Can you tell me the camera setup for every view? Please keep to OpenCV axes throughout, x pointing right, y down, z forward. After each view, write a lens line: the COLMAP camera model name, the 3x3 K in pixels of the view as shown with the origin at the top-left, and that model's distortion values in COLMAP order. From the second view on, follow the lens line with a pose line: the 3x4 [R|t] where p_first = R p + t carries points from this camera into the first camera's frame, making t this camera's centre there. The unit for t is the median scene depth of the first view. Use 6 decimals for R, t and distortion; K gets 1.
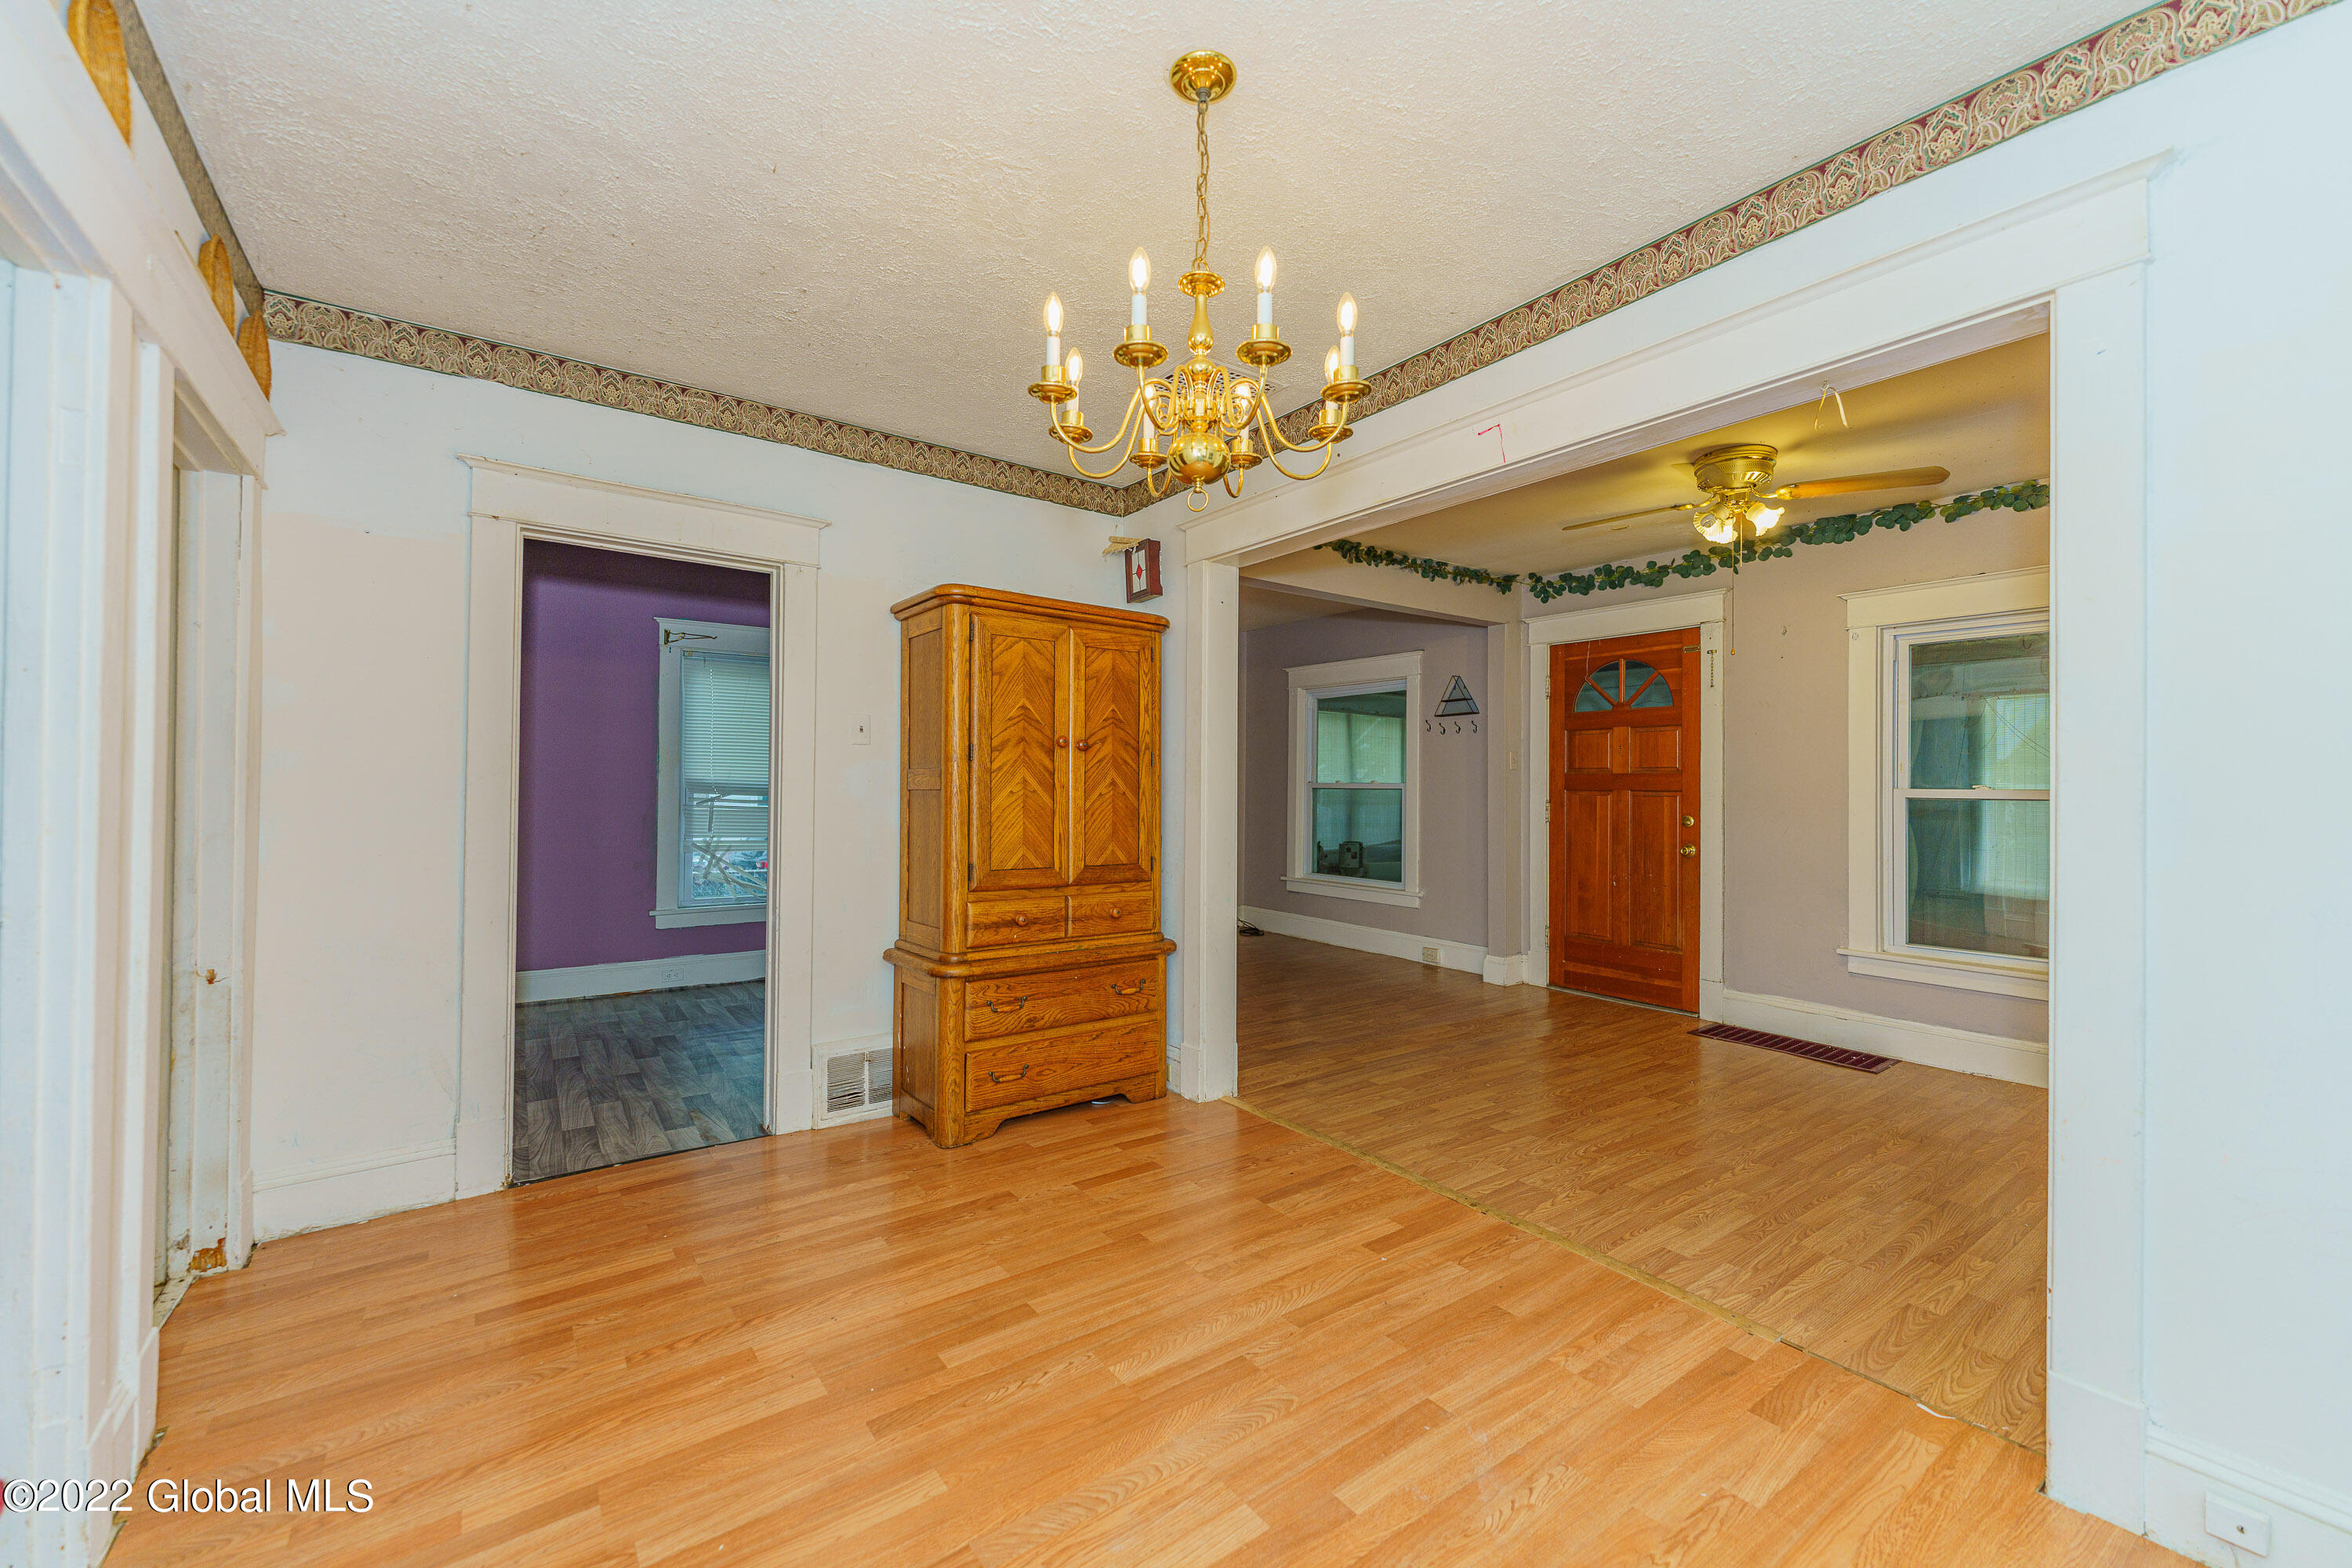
lens RADIAL K [[933.5, 0, 1169.3], [0, 933.5, 778.4], [0, 0, 1]] dist [0.001143, -0.000403]
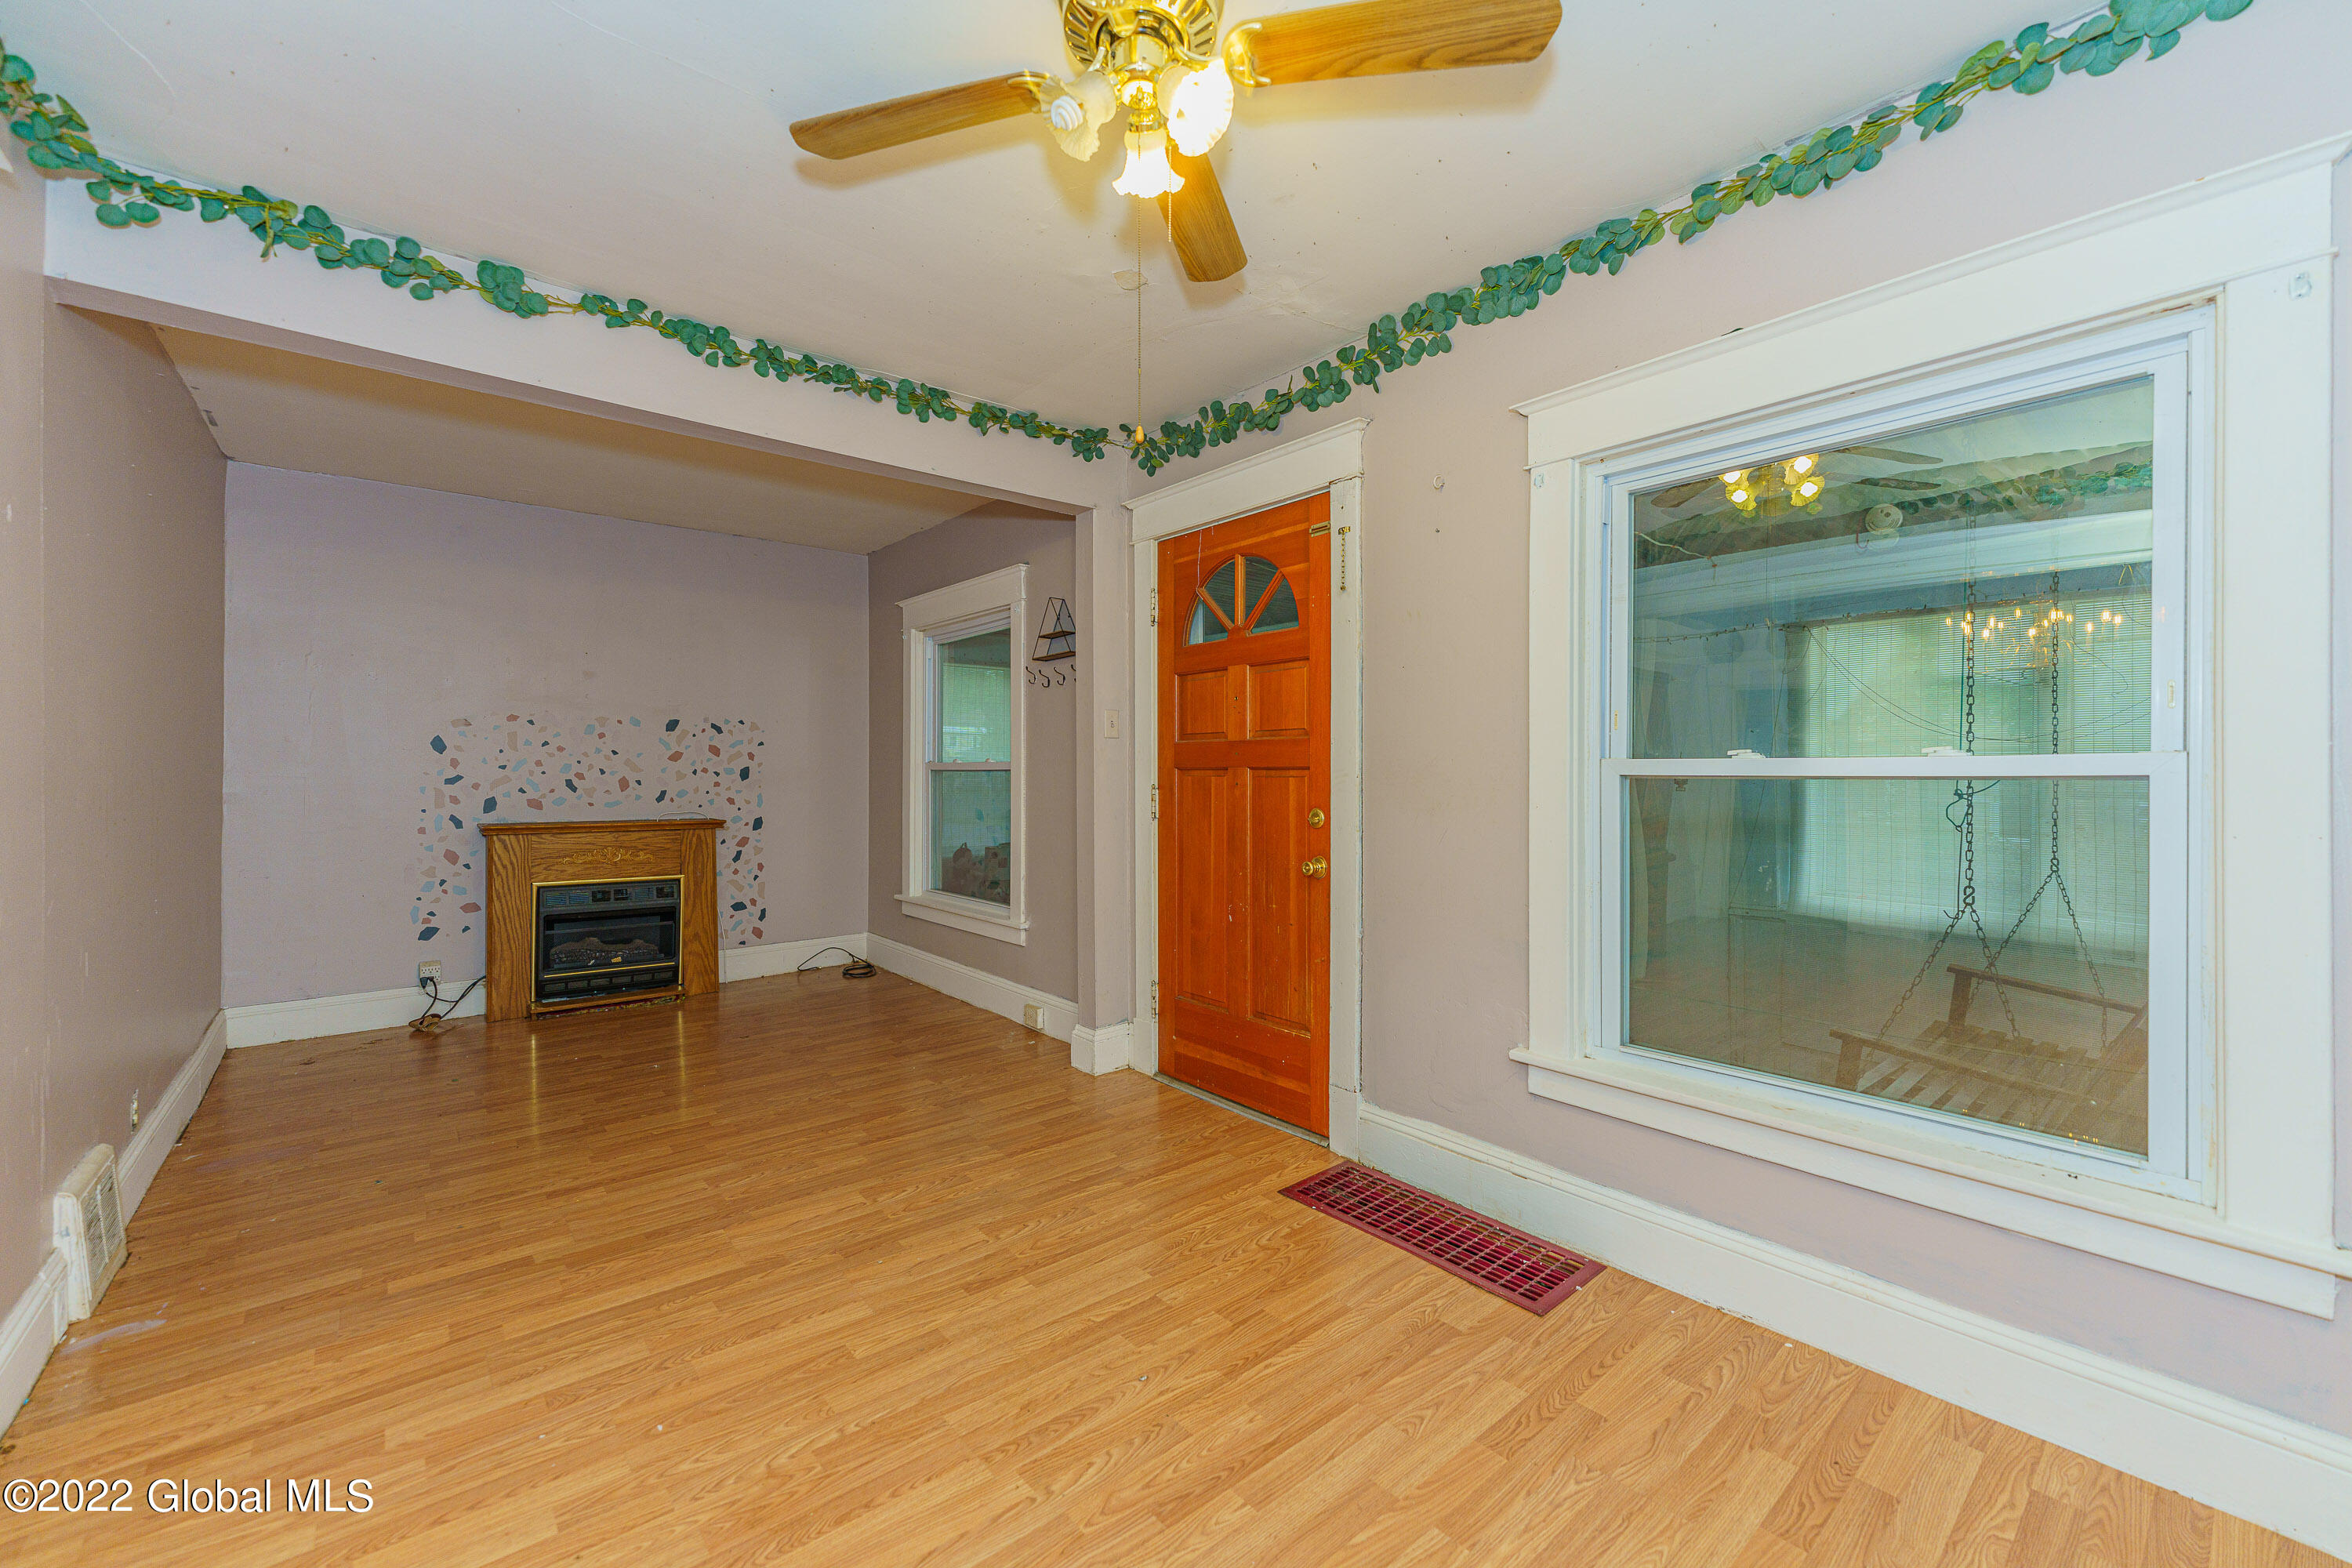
lens RADIAL K [[933.5, 0, 1169.4], [0, 933.5, 776.5], [0, 0, 1]] dist [0.001143, -0.000403]
pose [[0.997405, -0.008872, 0.071445, 0.421256], [0.007937, 0.999879, 0.013352, 0.010540], [-0.071555, -0.012750, 0.997355, 0.412834]]
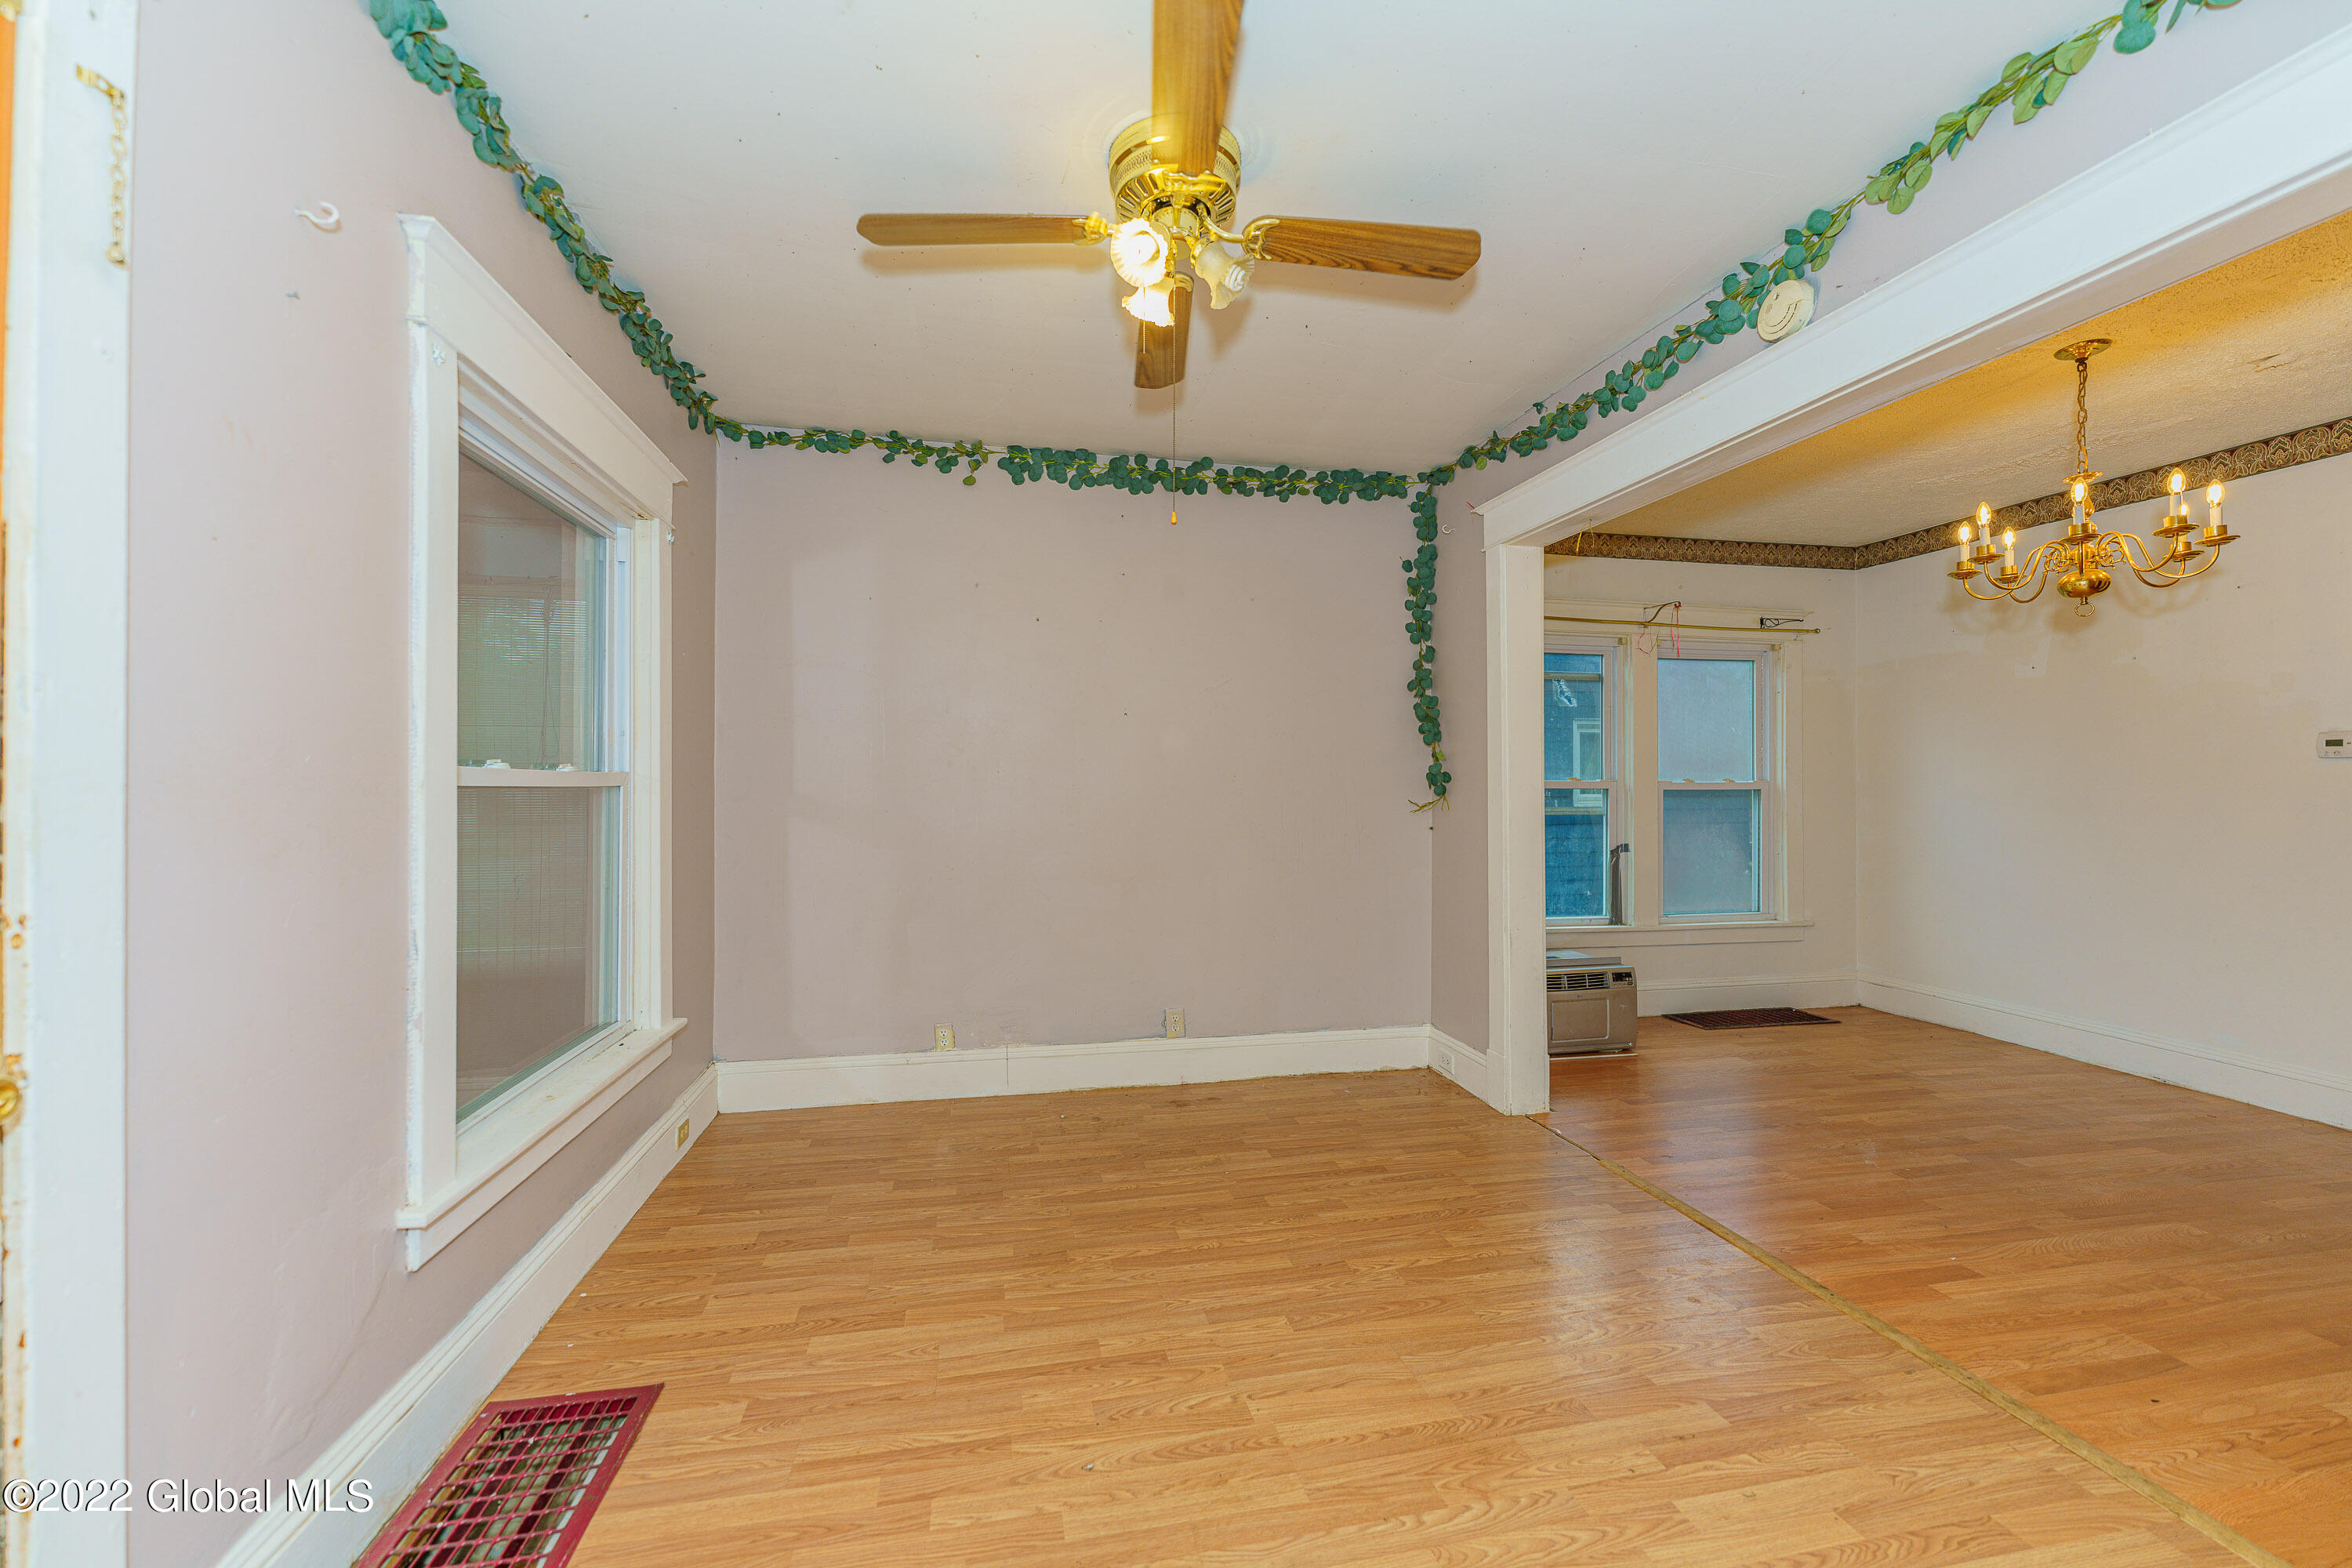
lens RADIAL K [[933.5, 0, 1171.9], [0, 933.5, 776.0], [0, 0, 1]] dist [0.001143, -0.000403]
pose [[-0.910862, -0.007585, 0.412642, 0.274973], [-0.016042, 0.999726, -0.017034, 0.015628], [-0.412400, -0.022135, -0.910734, 1.070080]]
